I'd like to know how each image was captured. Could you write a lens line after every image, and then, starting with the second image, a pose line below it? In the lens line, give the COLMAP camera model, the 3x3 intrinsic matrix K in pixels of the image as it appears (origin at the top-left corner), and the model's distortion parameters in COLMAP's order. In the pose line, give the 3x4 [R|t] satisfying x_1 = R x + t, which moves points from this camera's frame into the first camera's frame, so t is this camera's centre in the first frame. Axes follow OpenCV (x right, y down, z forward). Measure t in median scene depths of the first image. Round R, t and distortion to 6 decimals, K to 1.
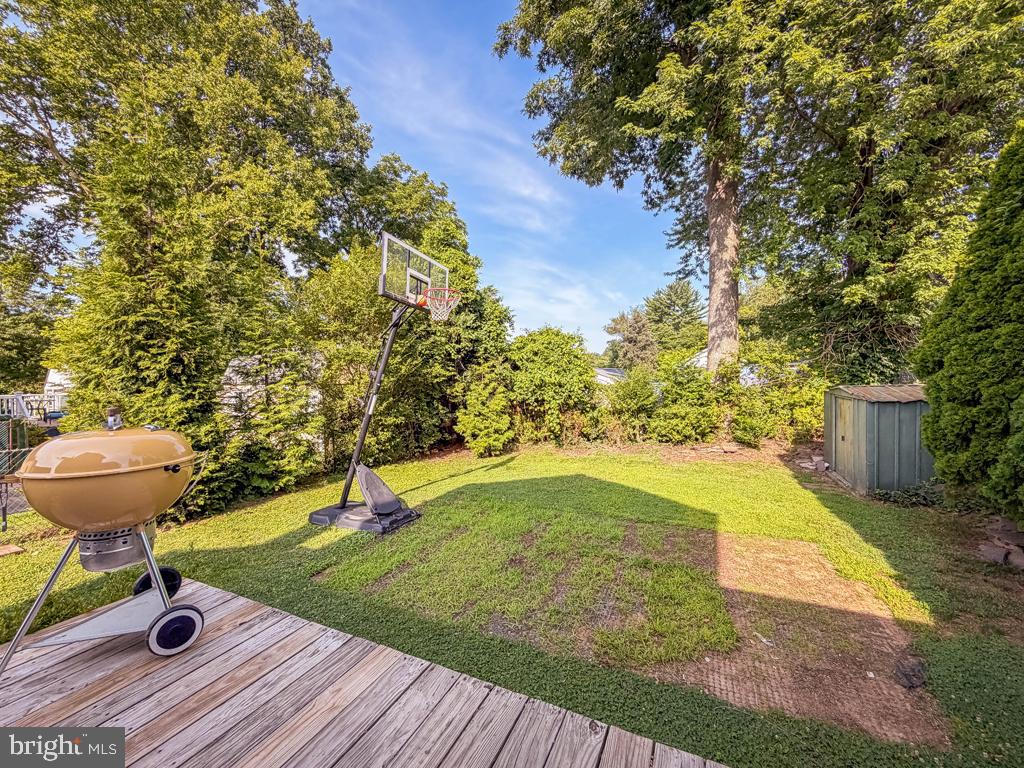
lens RADIAL K [[418.9, 0, 529.3], [0, 418.9, 358.8], [0, 0, 1]] dist [-0.000737, -0.000276]
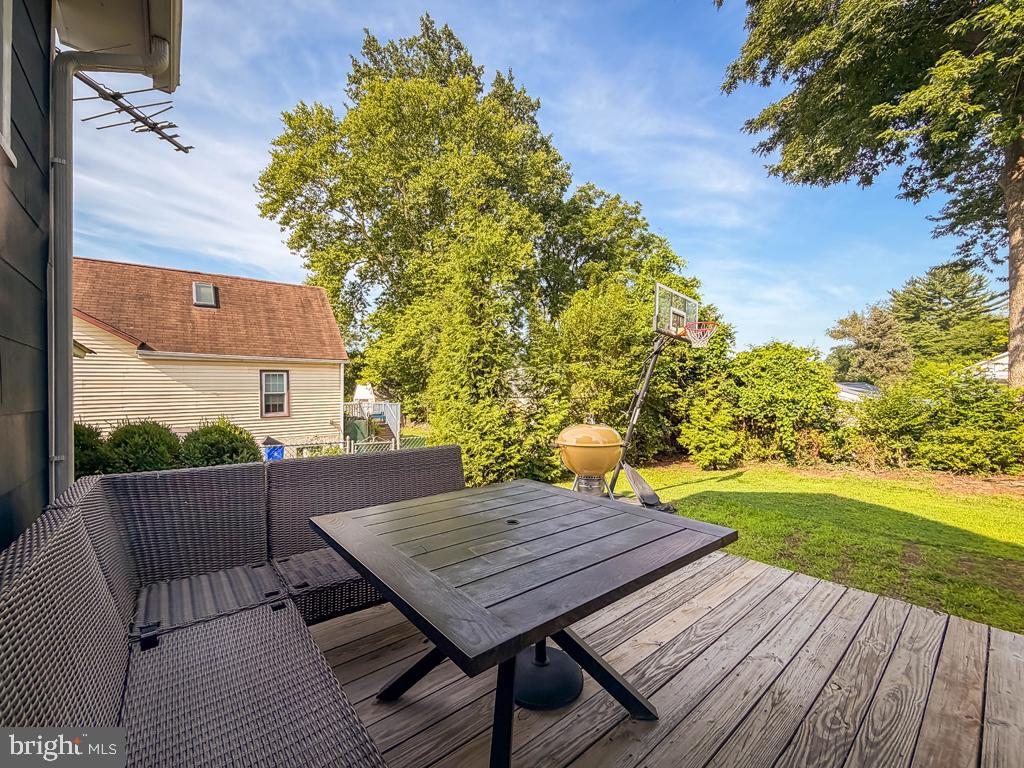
lens RADIAL K [[427.0, 0, 509.6], [0, 427.0, 369.0], [0, 0, 1]] dist [-0.000623, -0.000254]
pose [[0.898325, -0.019016, -0.438920, -0.081423], [0.016574, 0.999819, -0.009395, -0.014021], [0.439019, 0.001165, 0.898477, -0.169400]]
